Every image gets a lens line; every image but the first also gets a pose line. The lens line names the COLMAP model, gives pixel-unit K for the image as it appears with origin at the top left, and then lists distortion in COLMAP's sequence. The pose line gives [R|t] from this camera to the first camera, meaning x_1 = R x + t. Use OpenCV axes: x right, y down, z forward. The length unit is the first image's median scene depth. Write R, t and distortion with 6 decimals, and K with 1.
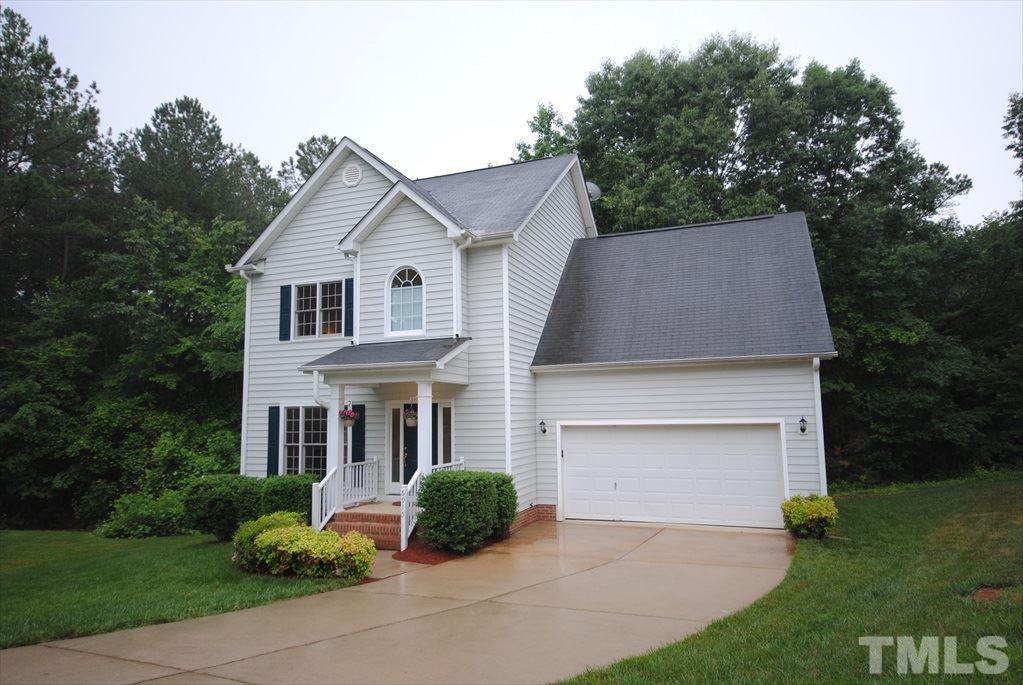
lens RADIAL K [[624.3, 0, 509.1], [0, 624.3, 340.5], [0, 0, 1]] dist [0.018357, 0.001222]
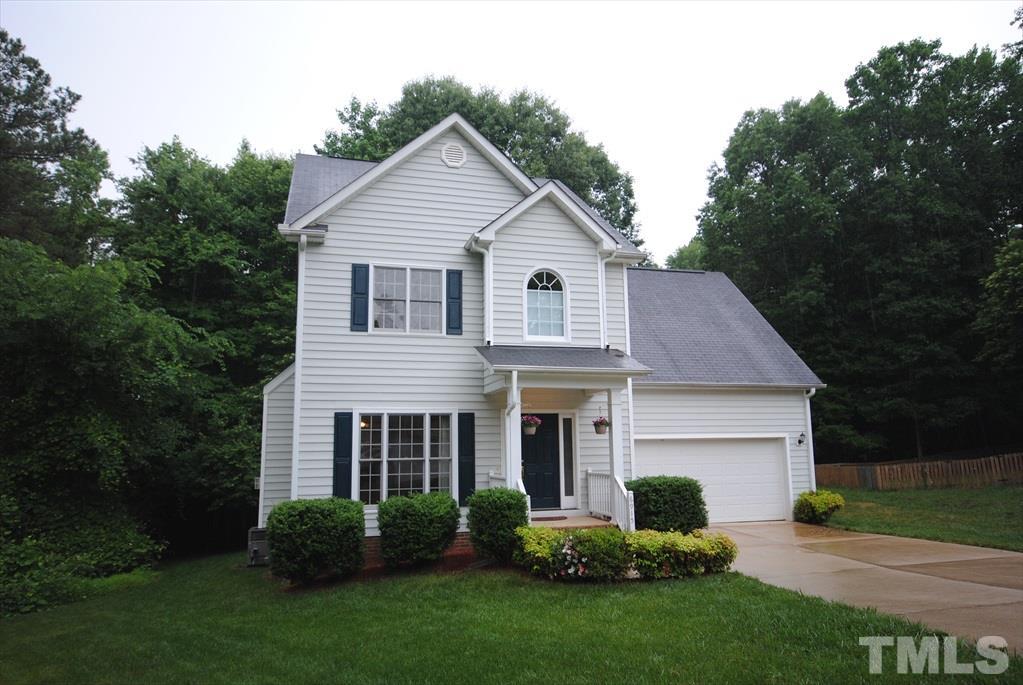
lens RADIAL K [[681.4, 0, 510.9], [0, 681.4, 339.4], [0, 0, 1]] dist [0.012120, 0.004043]
pose [[0.794301, 0.099058, 0.599394, -0.822159], [-0.071521, 0.995004, -0.069660, 0.065057], [-0.603300, 0.012461, 0.797417, 0.200462]]
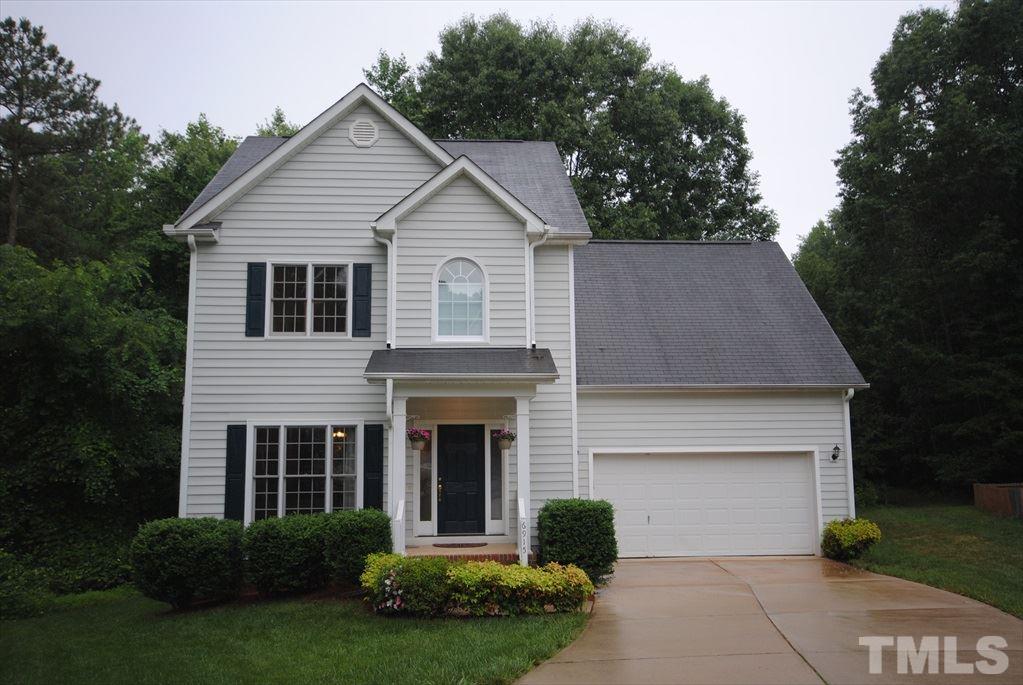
lens RADIAL K [[838.8, 0, 507.6], [0, 838.8, 338.2], [0, 0, 1]] dist [0.013802, 0.005681]
pose [[0.904423, 0.066300, 0.421453, -0.570911], [-0.055984, 0.997753, -0.036818, 0.024684], [-0.422947, 0.009704, 0.906102, -0.033475]]
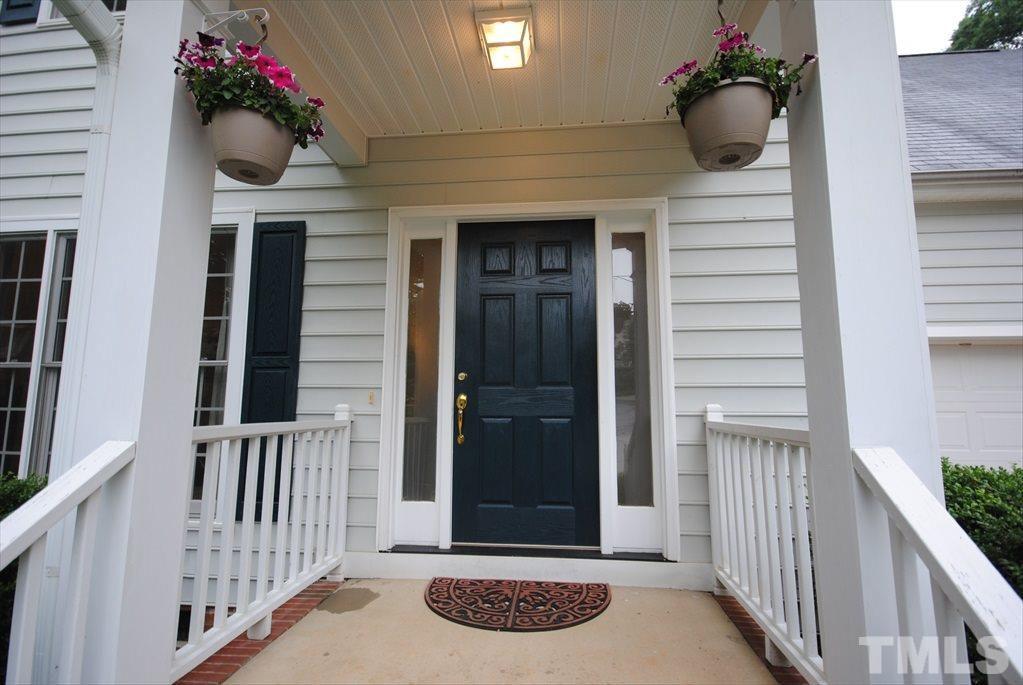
lens RADIAL K [[484.4, 0, 521.4], [0, 484.4, 344.0], [0, 0, 1]] dist [0.000678, 0.000033]
pose [[0.960647, 0.057799, 0.271693, -0.203592], [-0.052761, 0.998273, -0.025817, 0.165500], [-0.272716, 0.010466, 0.962038, 0.803026]]
